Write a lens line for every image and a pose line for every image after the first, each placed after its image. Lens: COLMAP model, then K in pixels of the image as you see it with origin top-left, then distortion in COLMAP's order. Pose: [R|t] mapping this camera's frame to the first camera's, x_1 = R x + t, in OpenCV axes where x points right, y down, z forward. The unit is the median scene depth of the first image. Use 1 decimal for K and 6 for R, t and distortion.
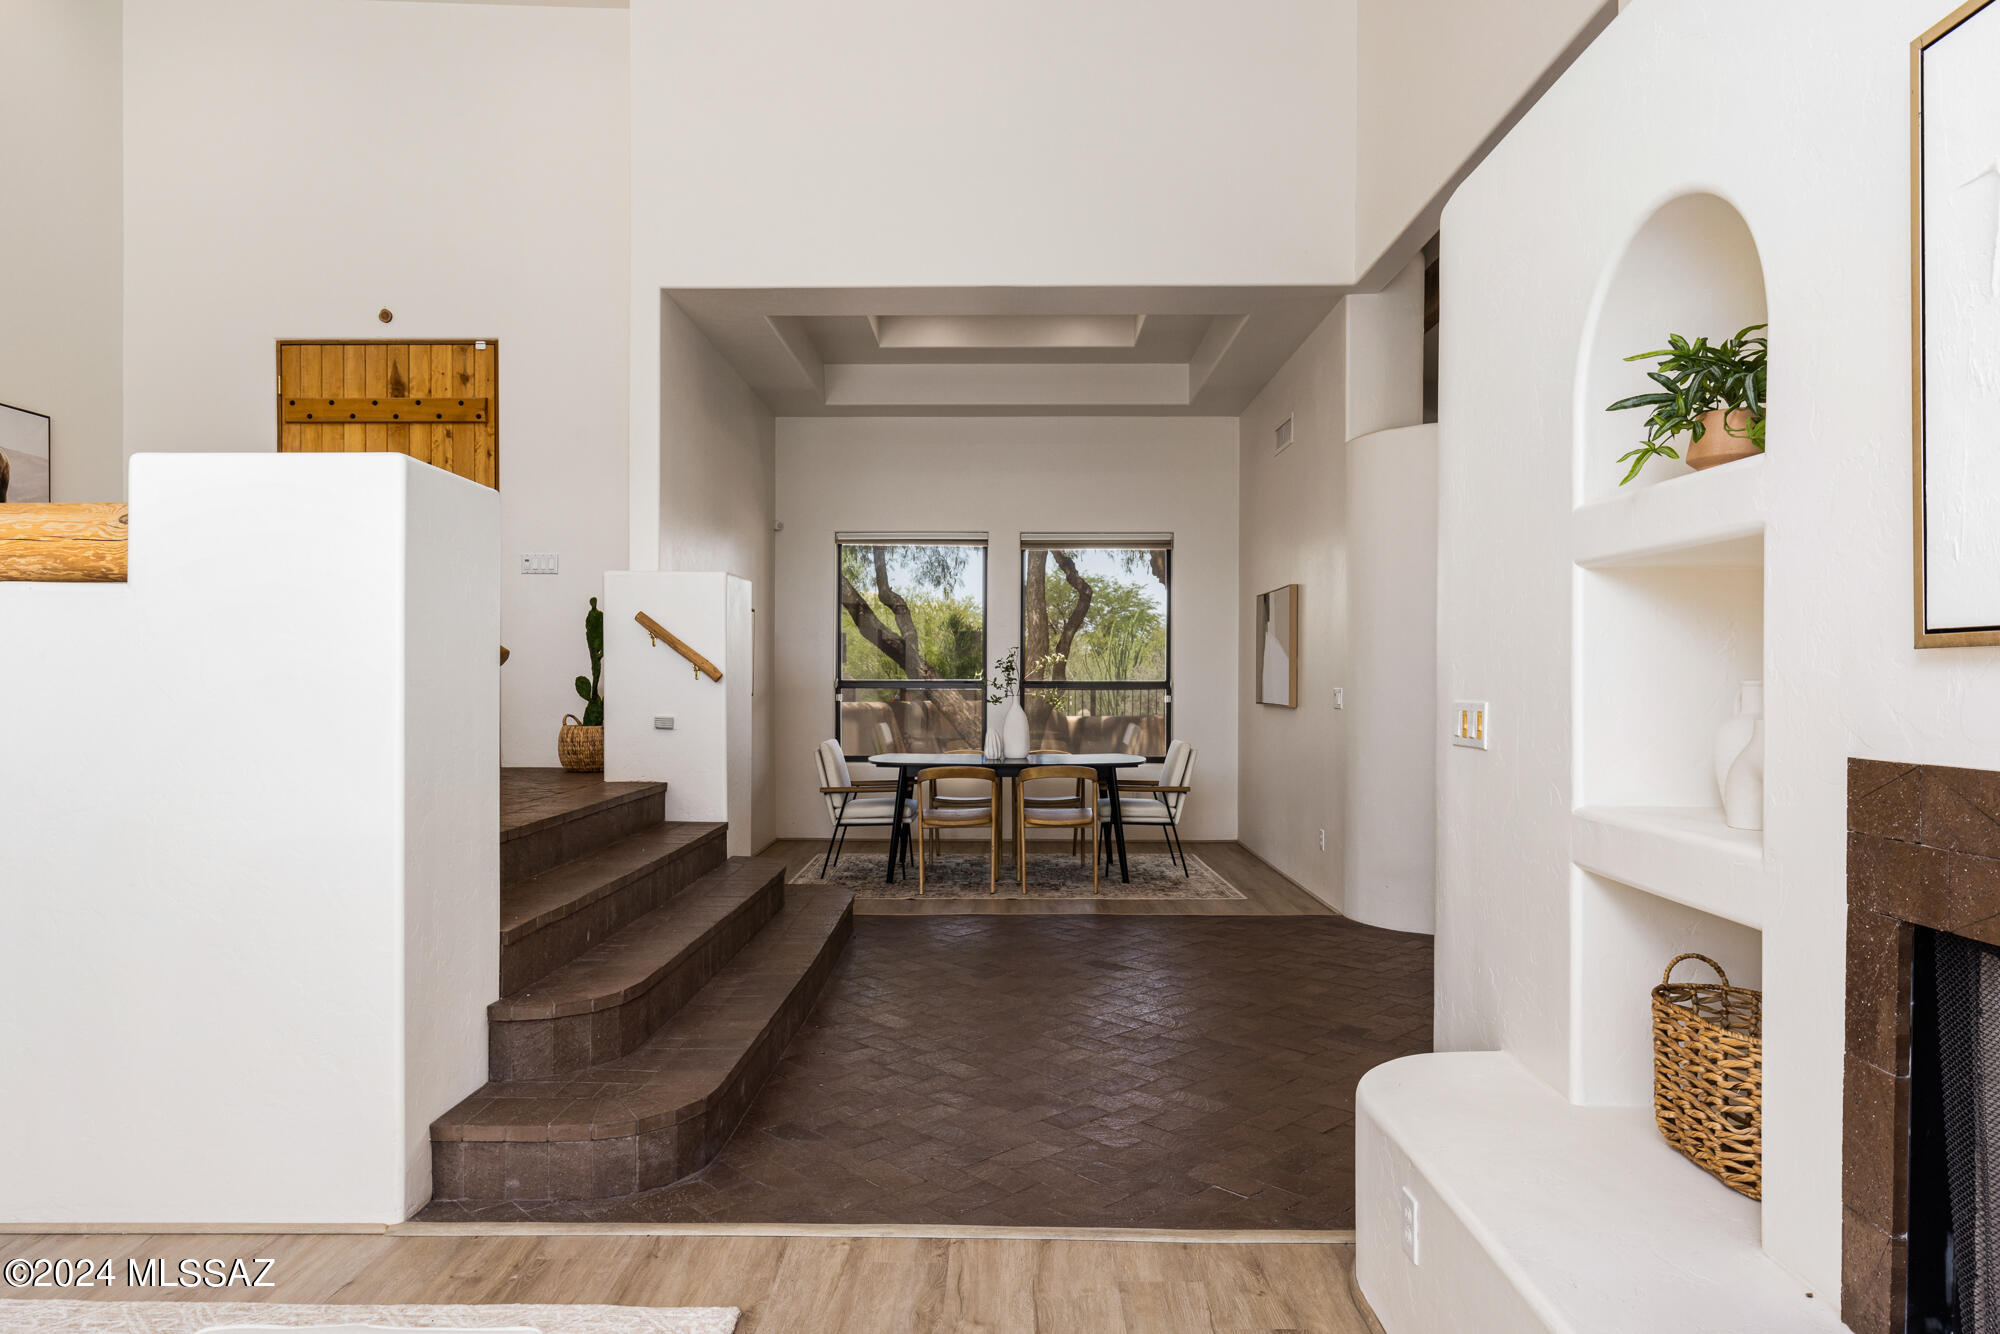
lens RADIAL K [[1228.1, 0, 1019.8], [0, 1228.1, 676.0], [0, 0, 1]] dist [0.001375, -0.001161]
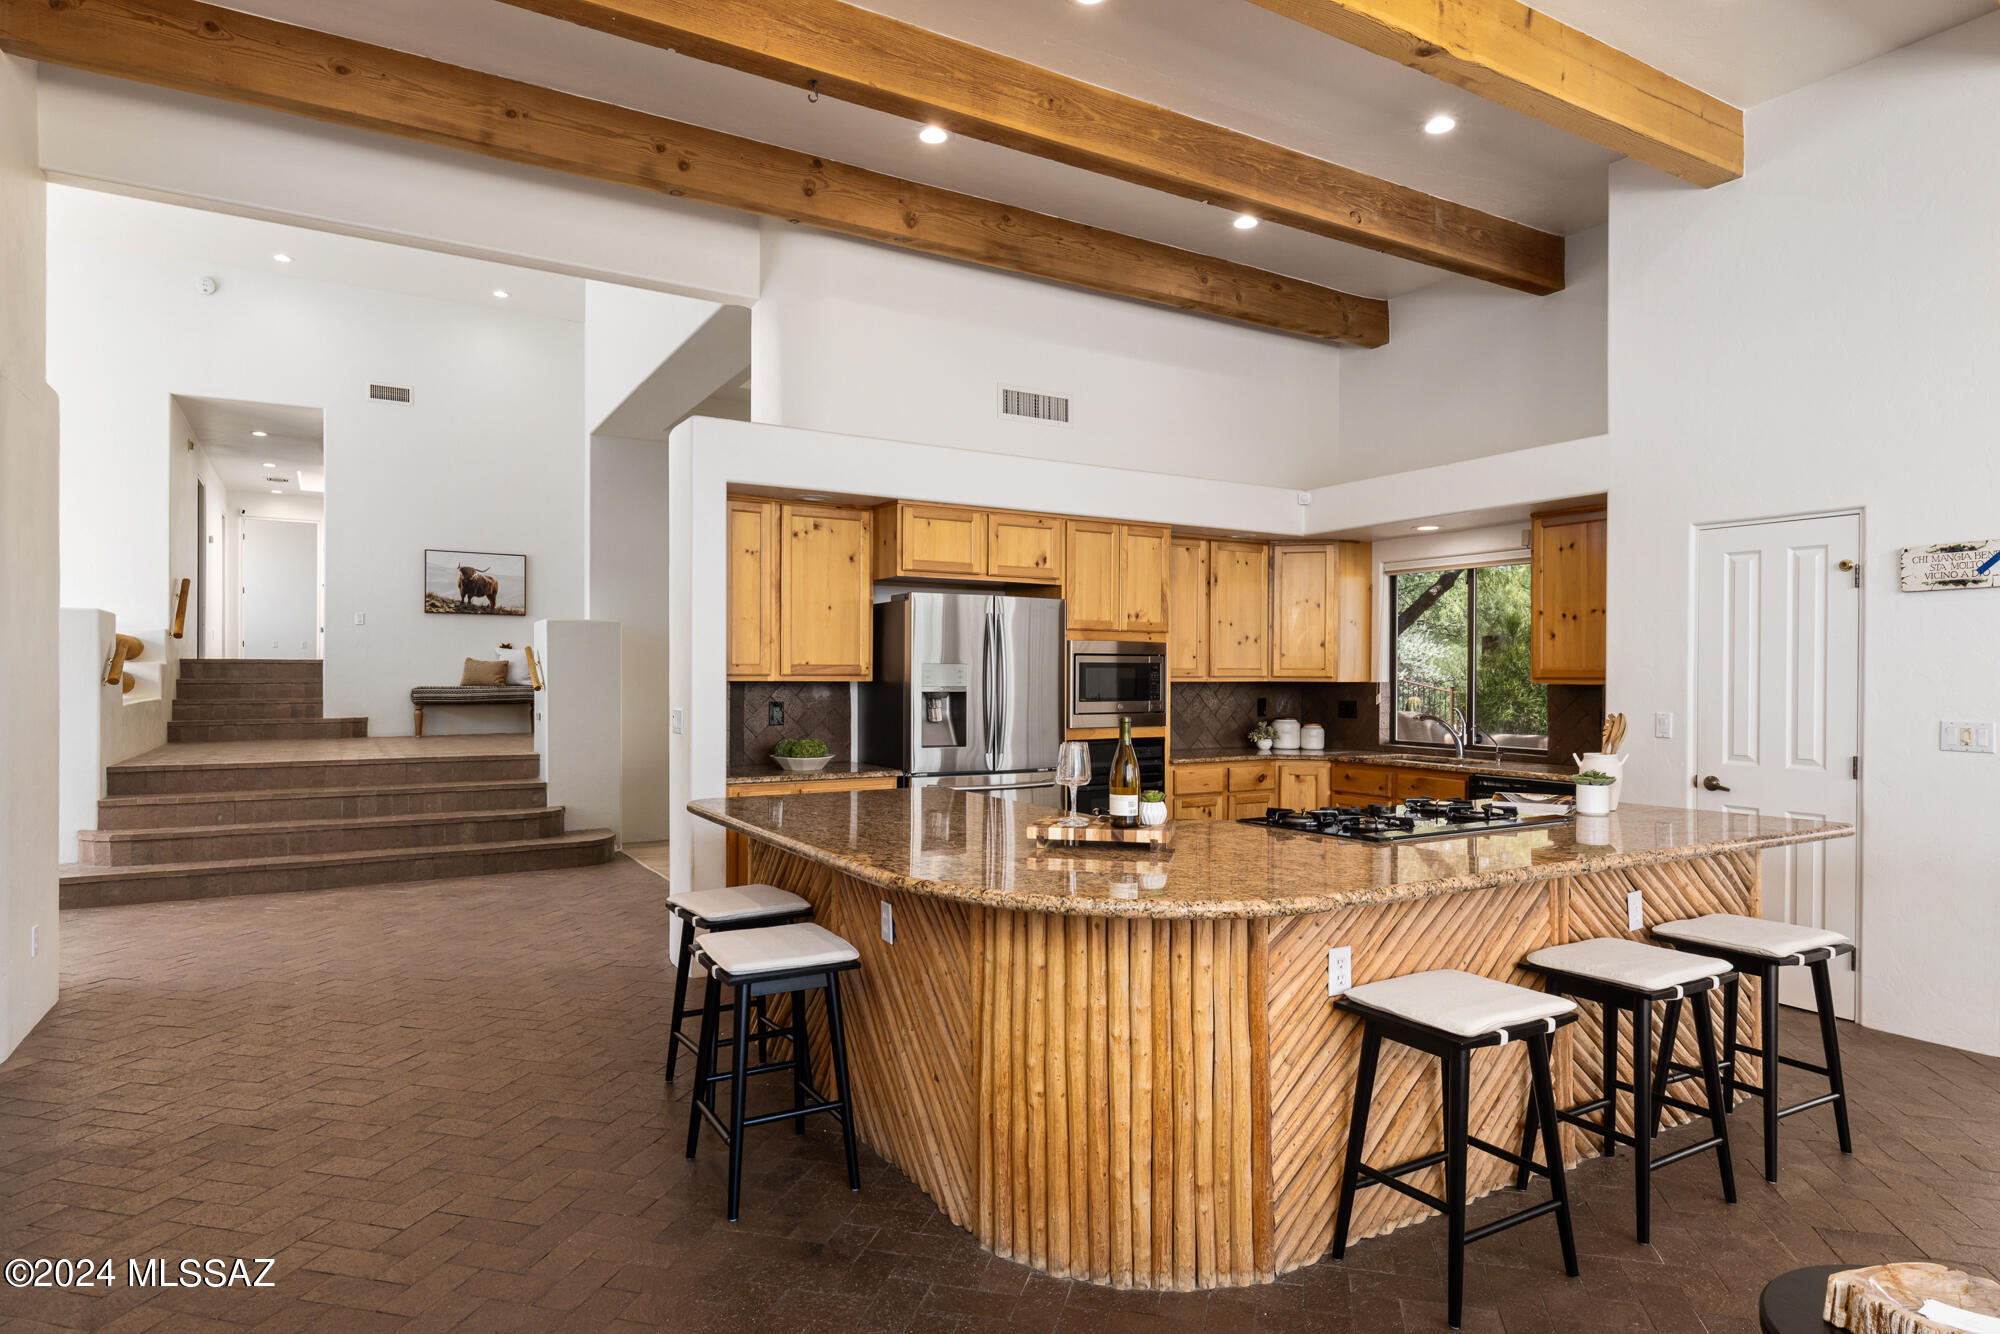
lens RADIAL K [[1083.5, 0, 979.7], [0, 1083.5, 678.7], [0, 0, 1]] dist [-0.001346, 0.000052]
pose [[0.510888, 0.001032, -0.859647, 1.004532], [-0.000088, 0.999999, 0.001148, -0.010188], [0.859647, -0.000511, 0.510887, 0.667457]]
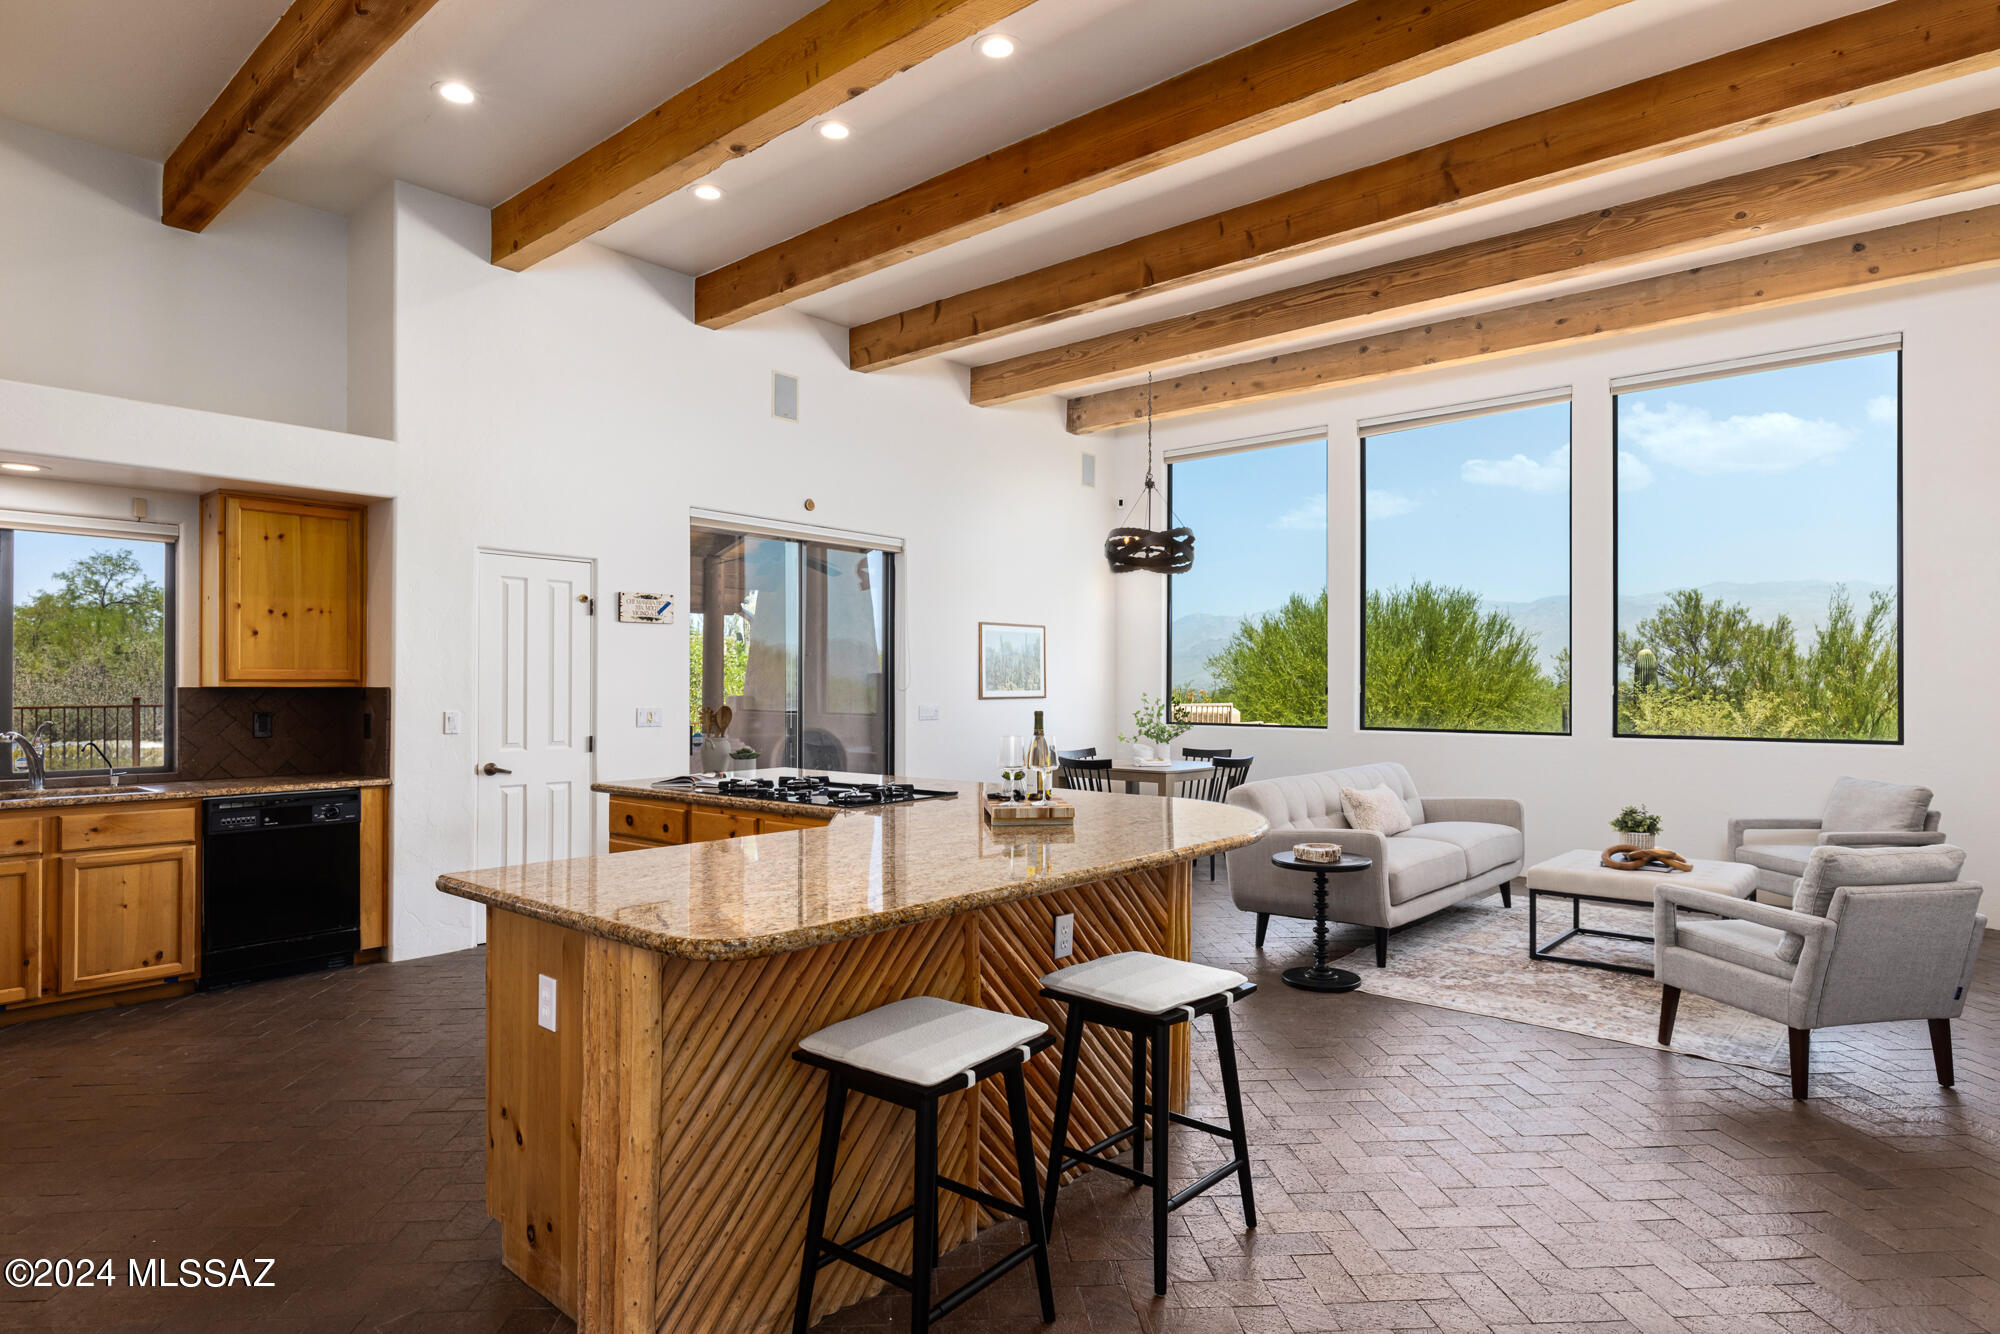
lens RADIAL K [[1083.5, 0, 978.6], [0, 1083.5, 673.5], [0, 0, 1]] dist [-0.001346, 0.000052]
pose [[0.671001, 0.004650, 0.741441, 0.356430], [0.001062, 0.999973, -0.007233, -0.008632], [-0.741455, 0.005641, 0.670979, 0.609798]]
